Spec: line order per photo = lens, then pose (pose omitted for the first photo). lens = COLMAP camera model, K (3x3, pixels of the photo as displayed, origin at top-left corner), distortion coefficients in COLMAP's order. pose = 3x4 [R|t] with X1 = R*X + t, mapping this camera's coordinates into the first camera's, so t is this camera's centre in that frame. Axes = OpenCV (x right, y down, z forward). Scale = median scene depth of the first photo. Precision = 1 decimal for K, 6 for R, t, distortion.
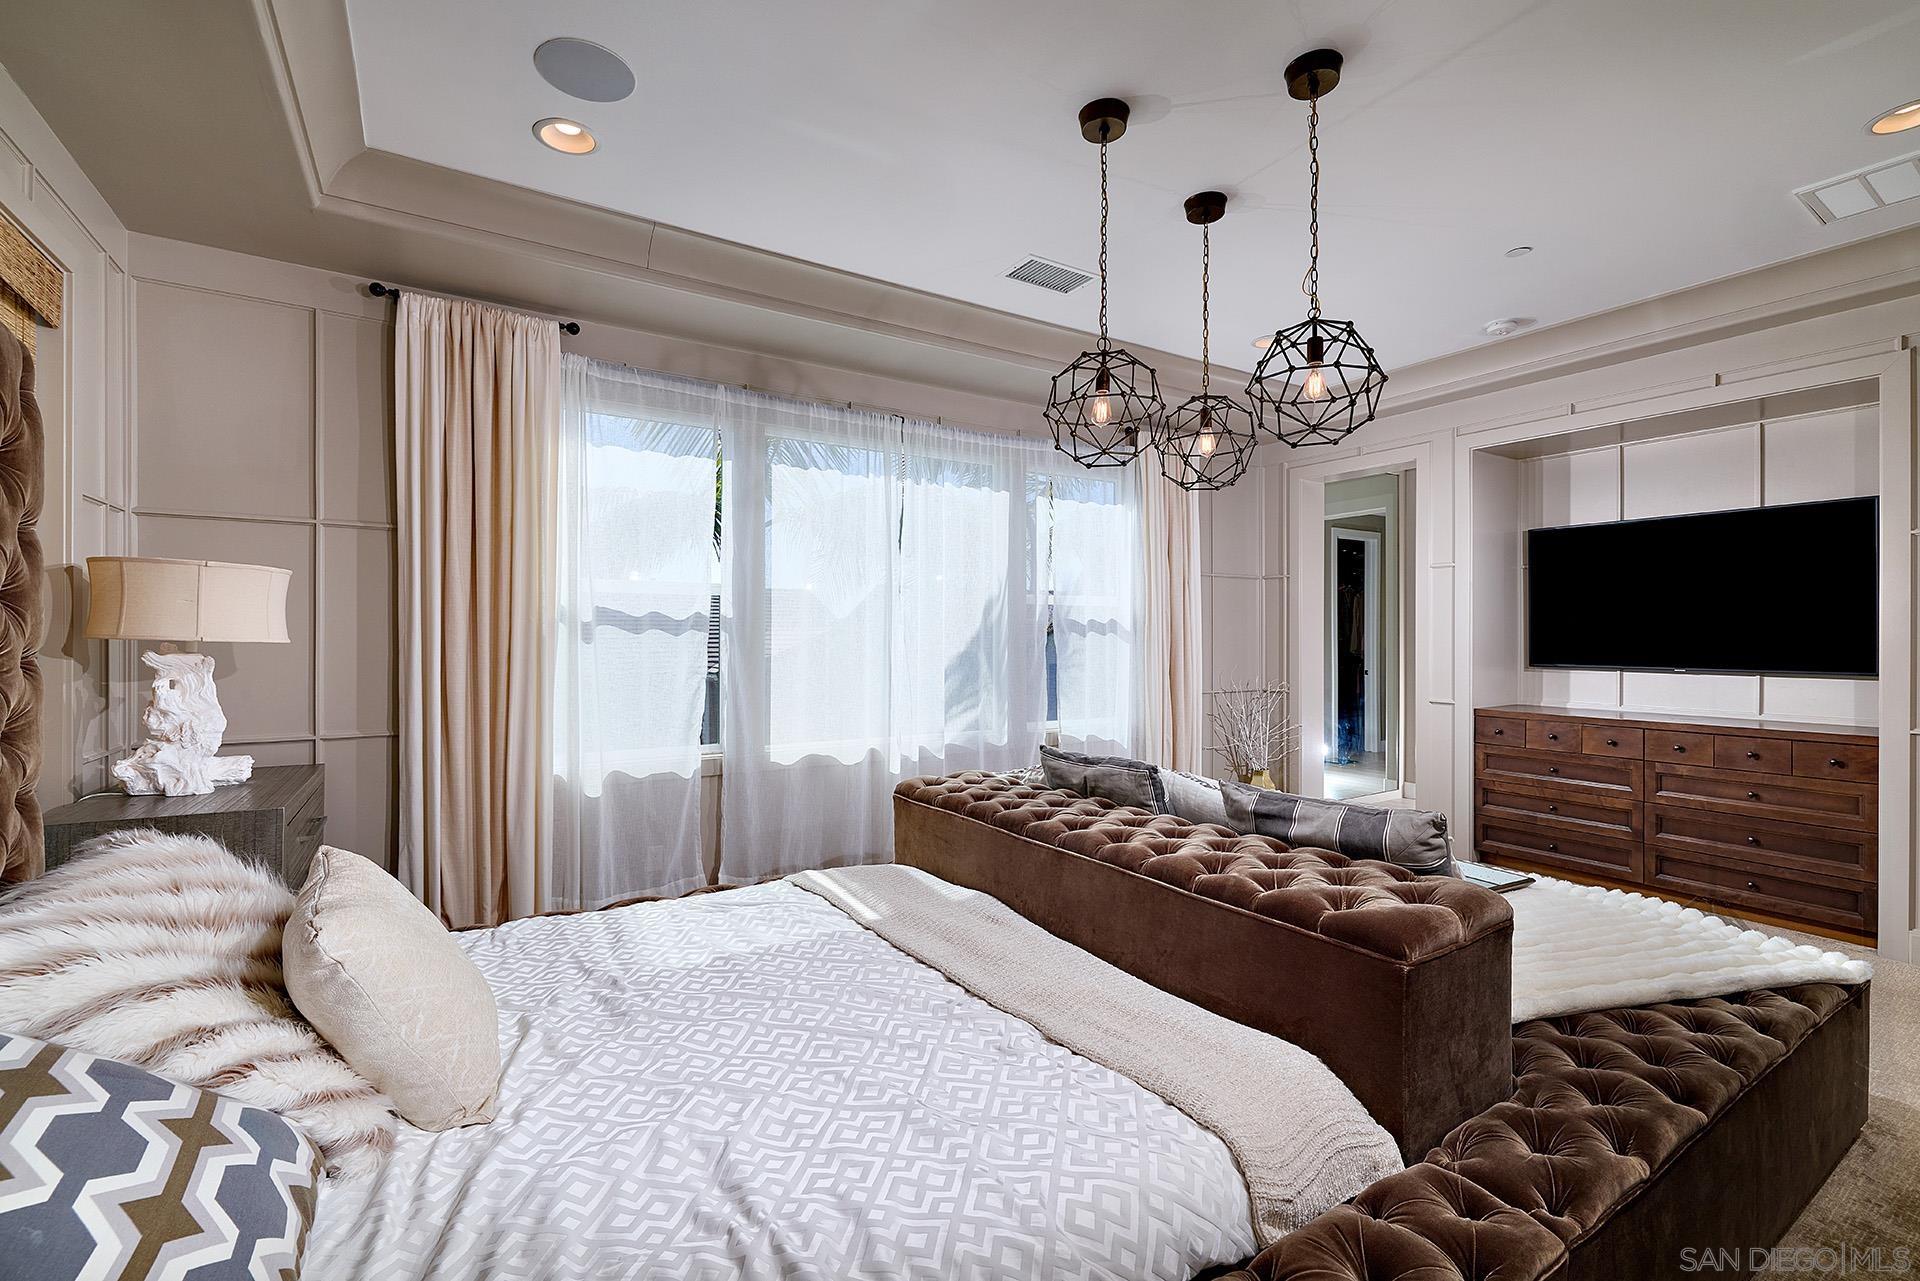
lens RADIAL K [[816.2, 0, 955.0], [0, 816.2, 630.1], [0, 0, 1]] dist [0.001480, 0.000138]
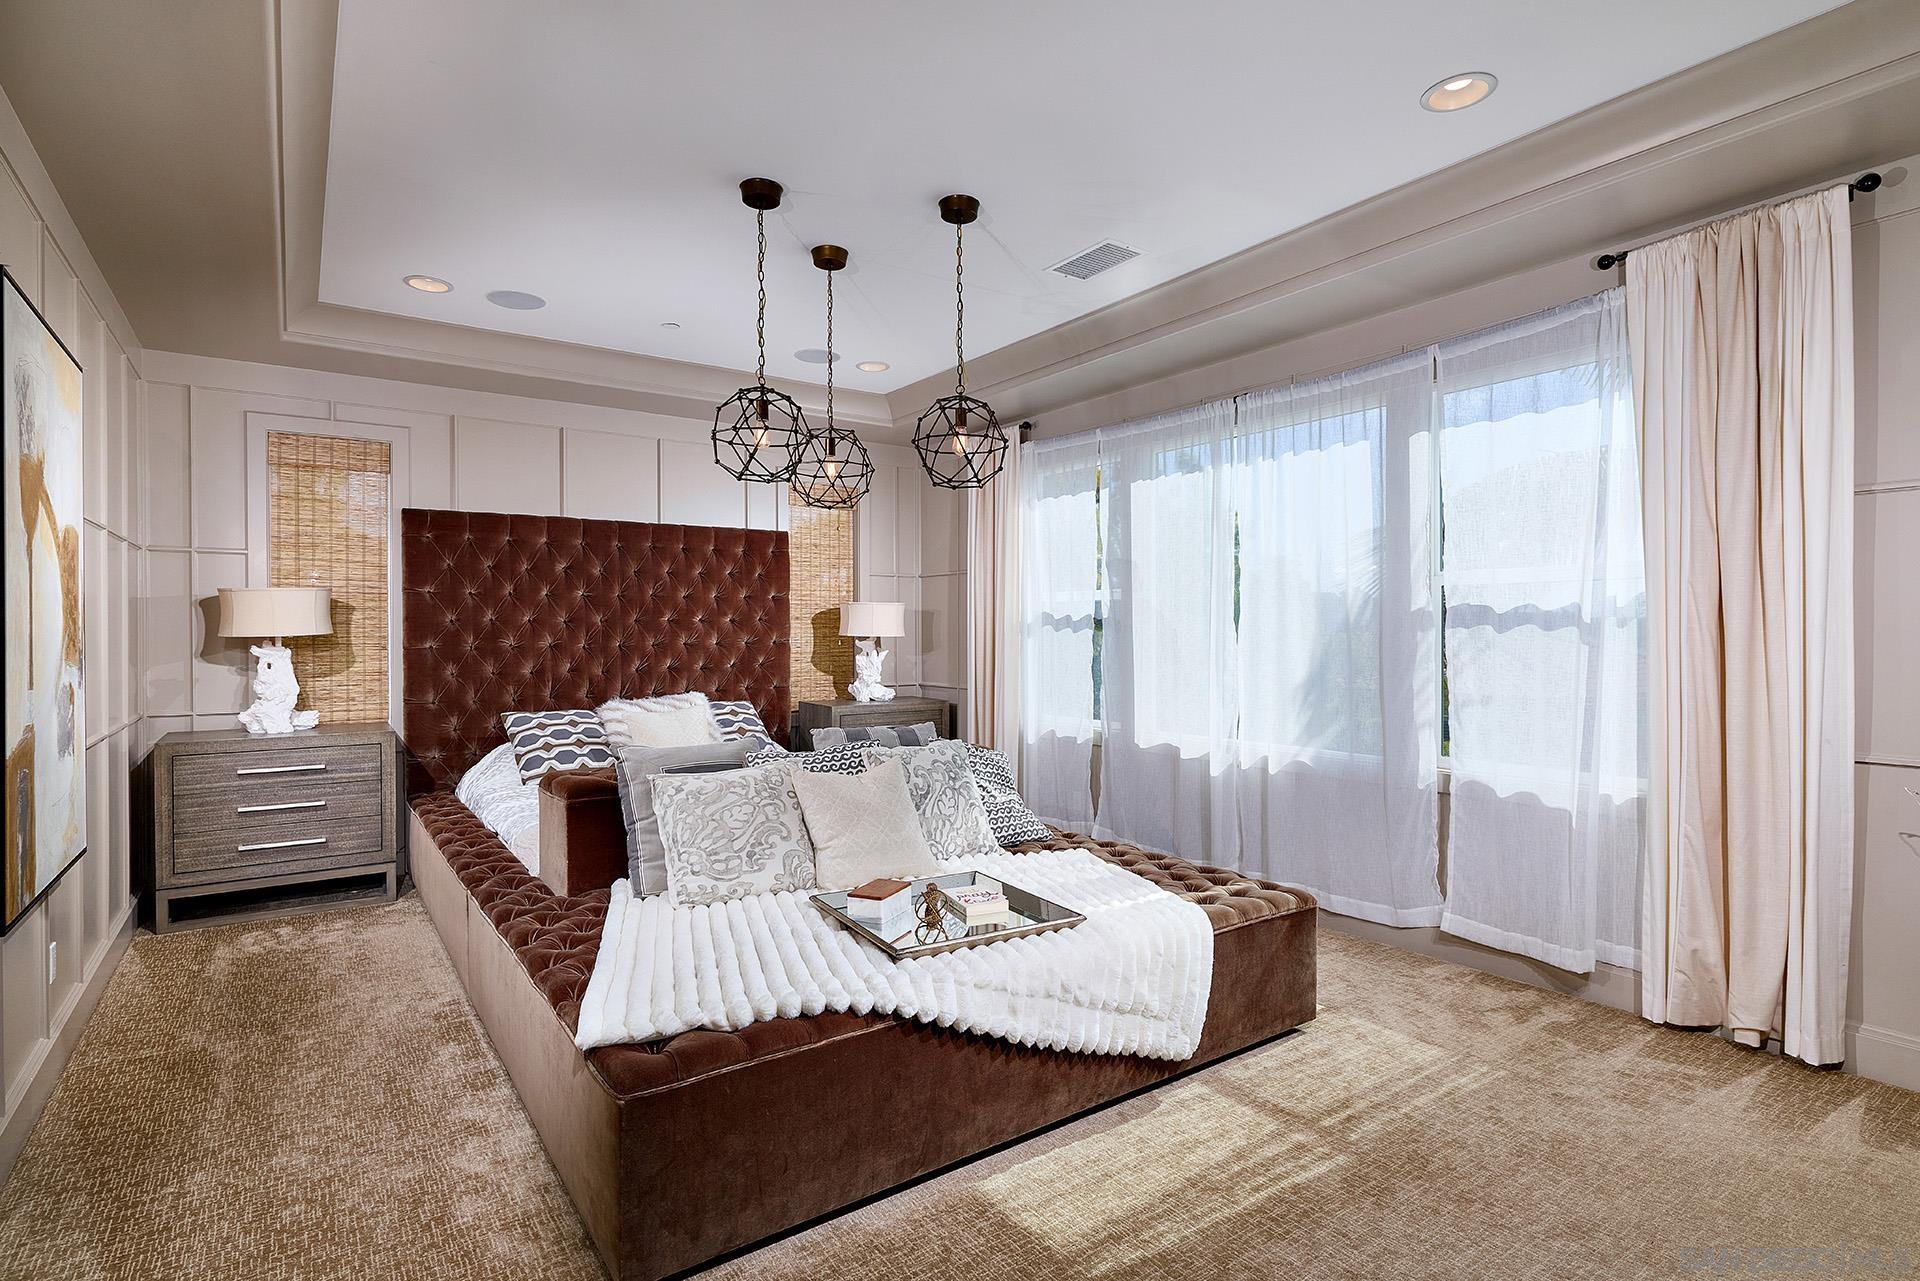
lens RADIAL K [[969.1, 0, 955.5], [0, 969.1, 645.2], [0, 0, 1]] dist [0.002322, 0.000868]
pose [[0.044256, 0.010791, -0.998962, 1.175424], [0.007296, 0.999912, 0.011124, 0.008519], [0.998994, -0.007781, 0.044173, 0.722690]]
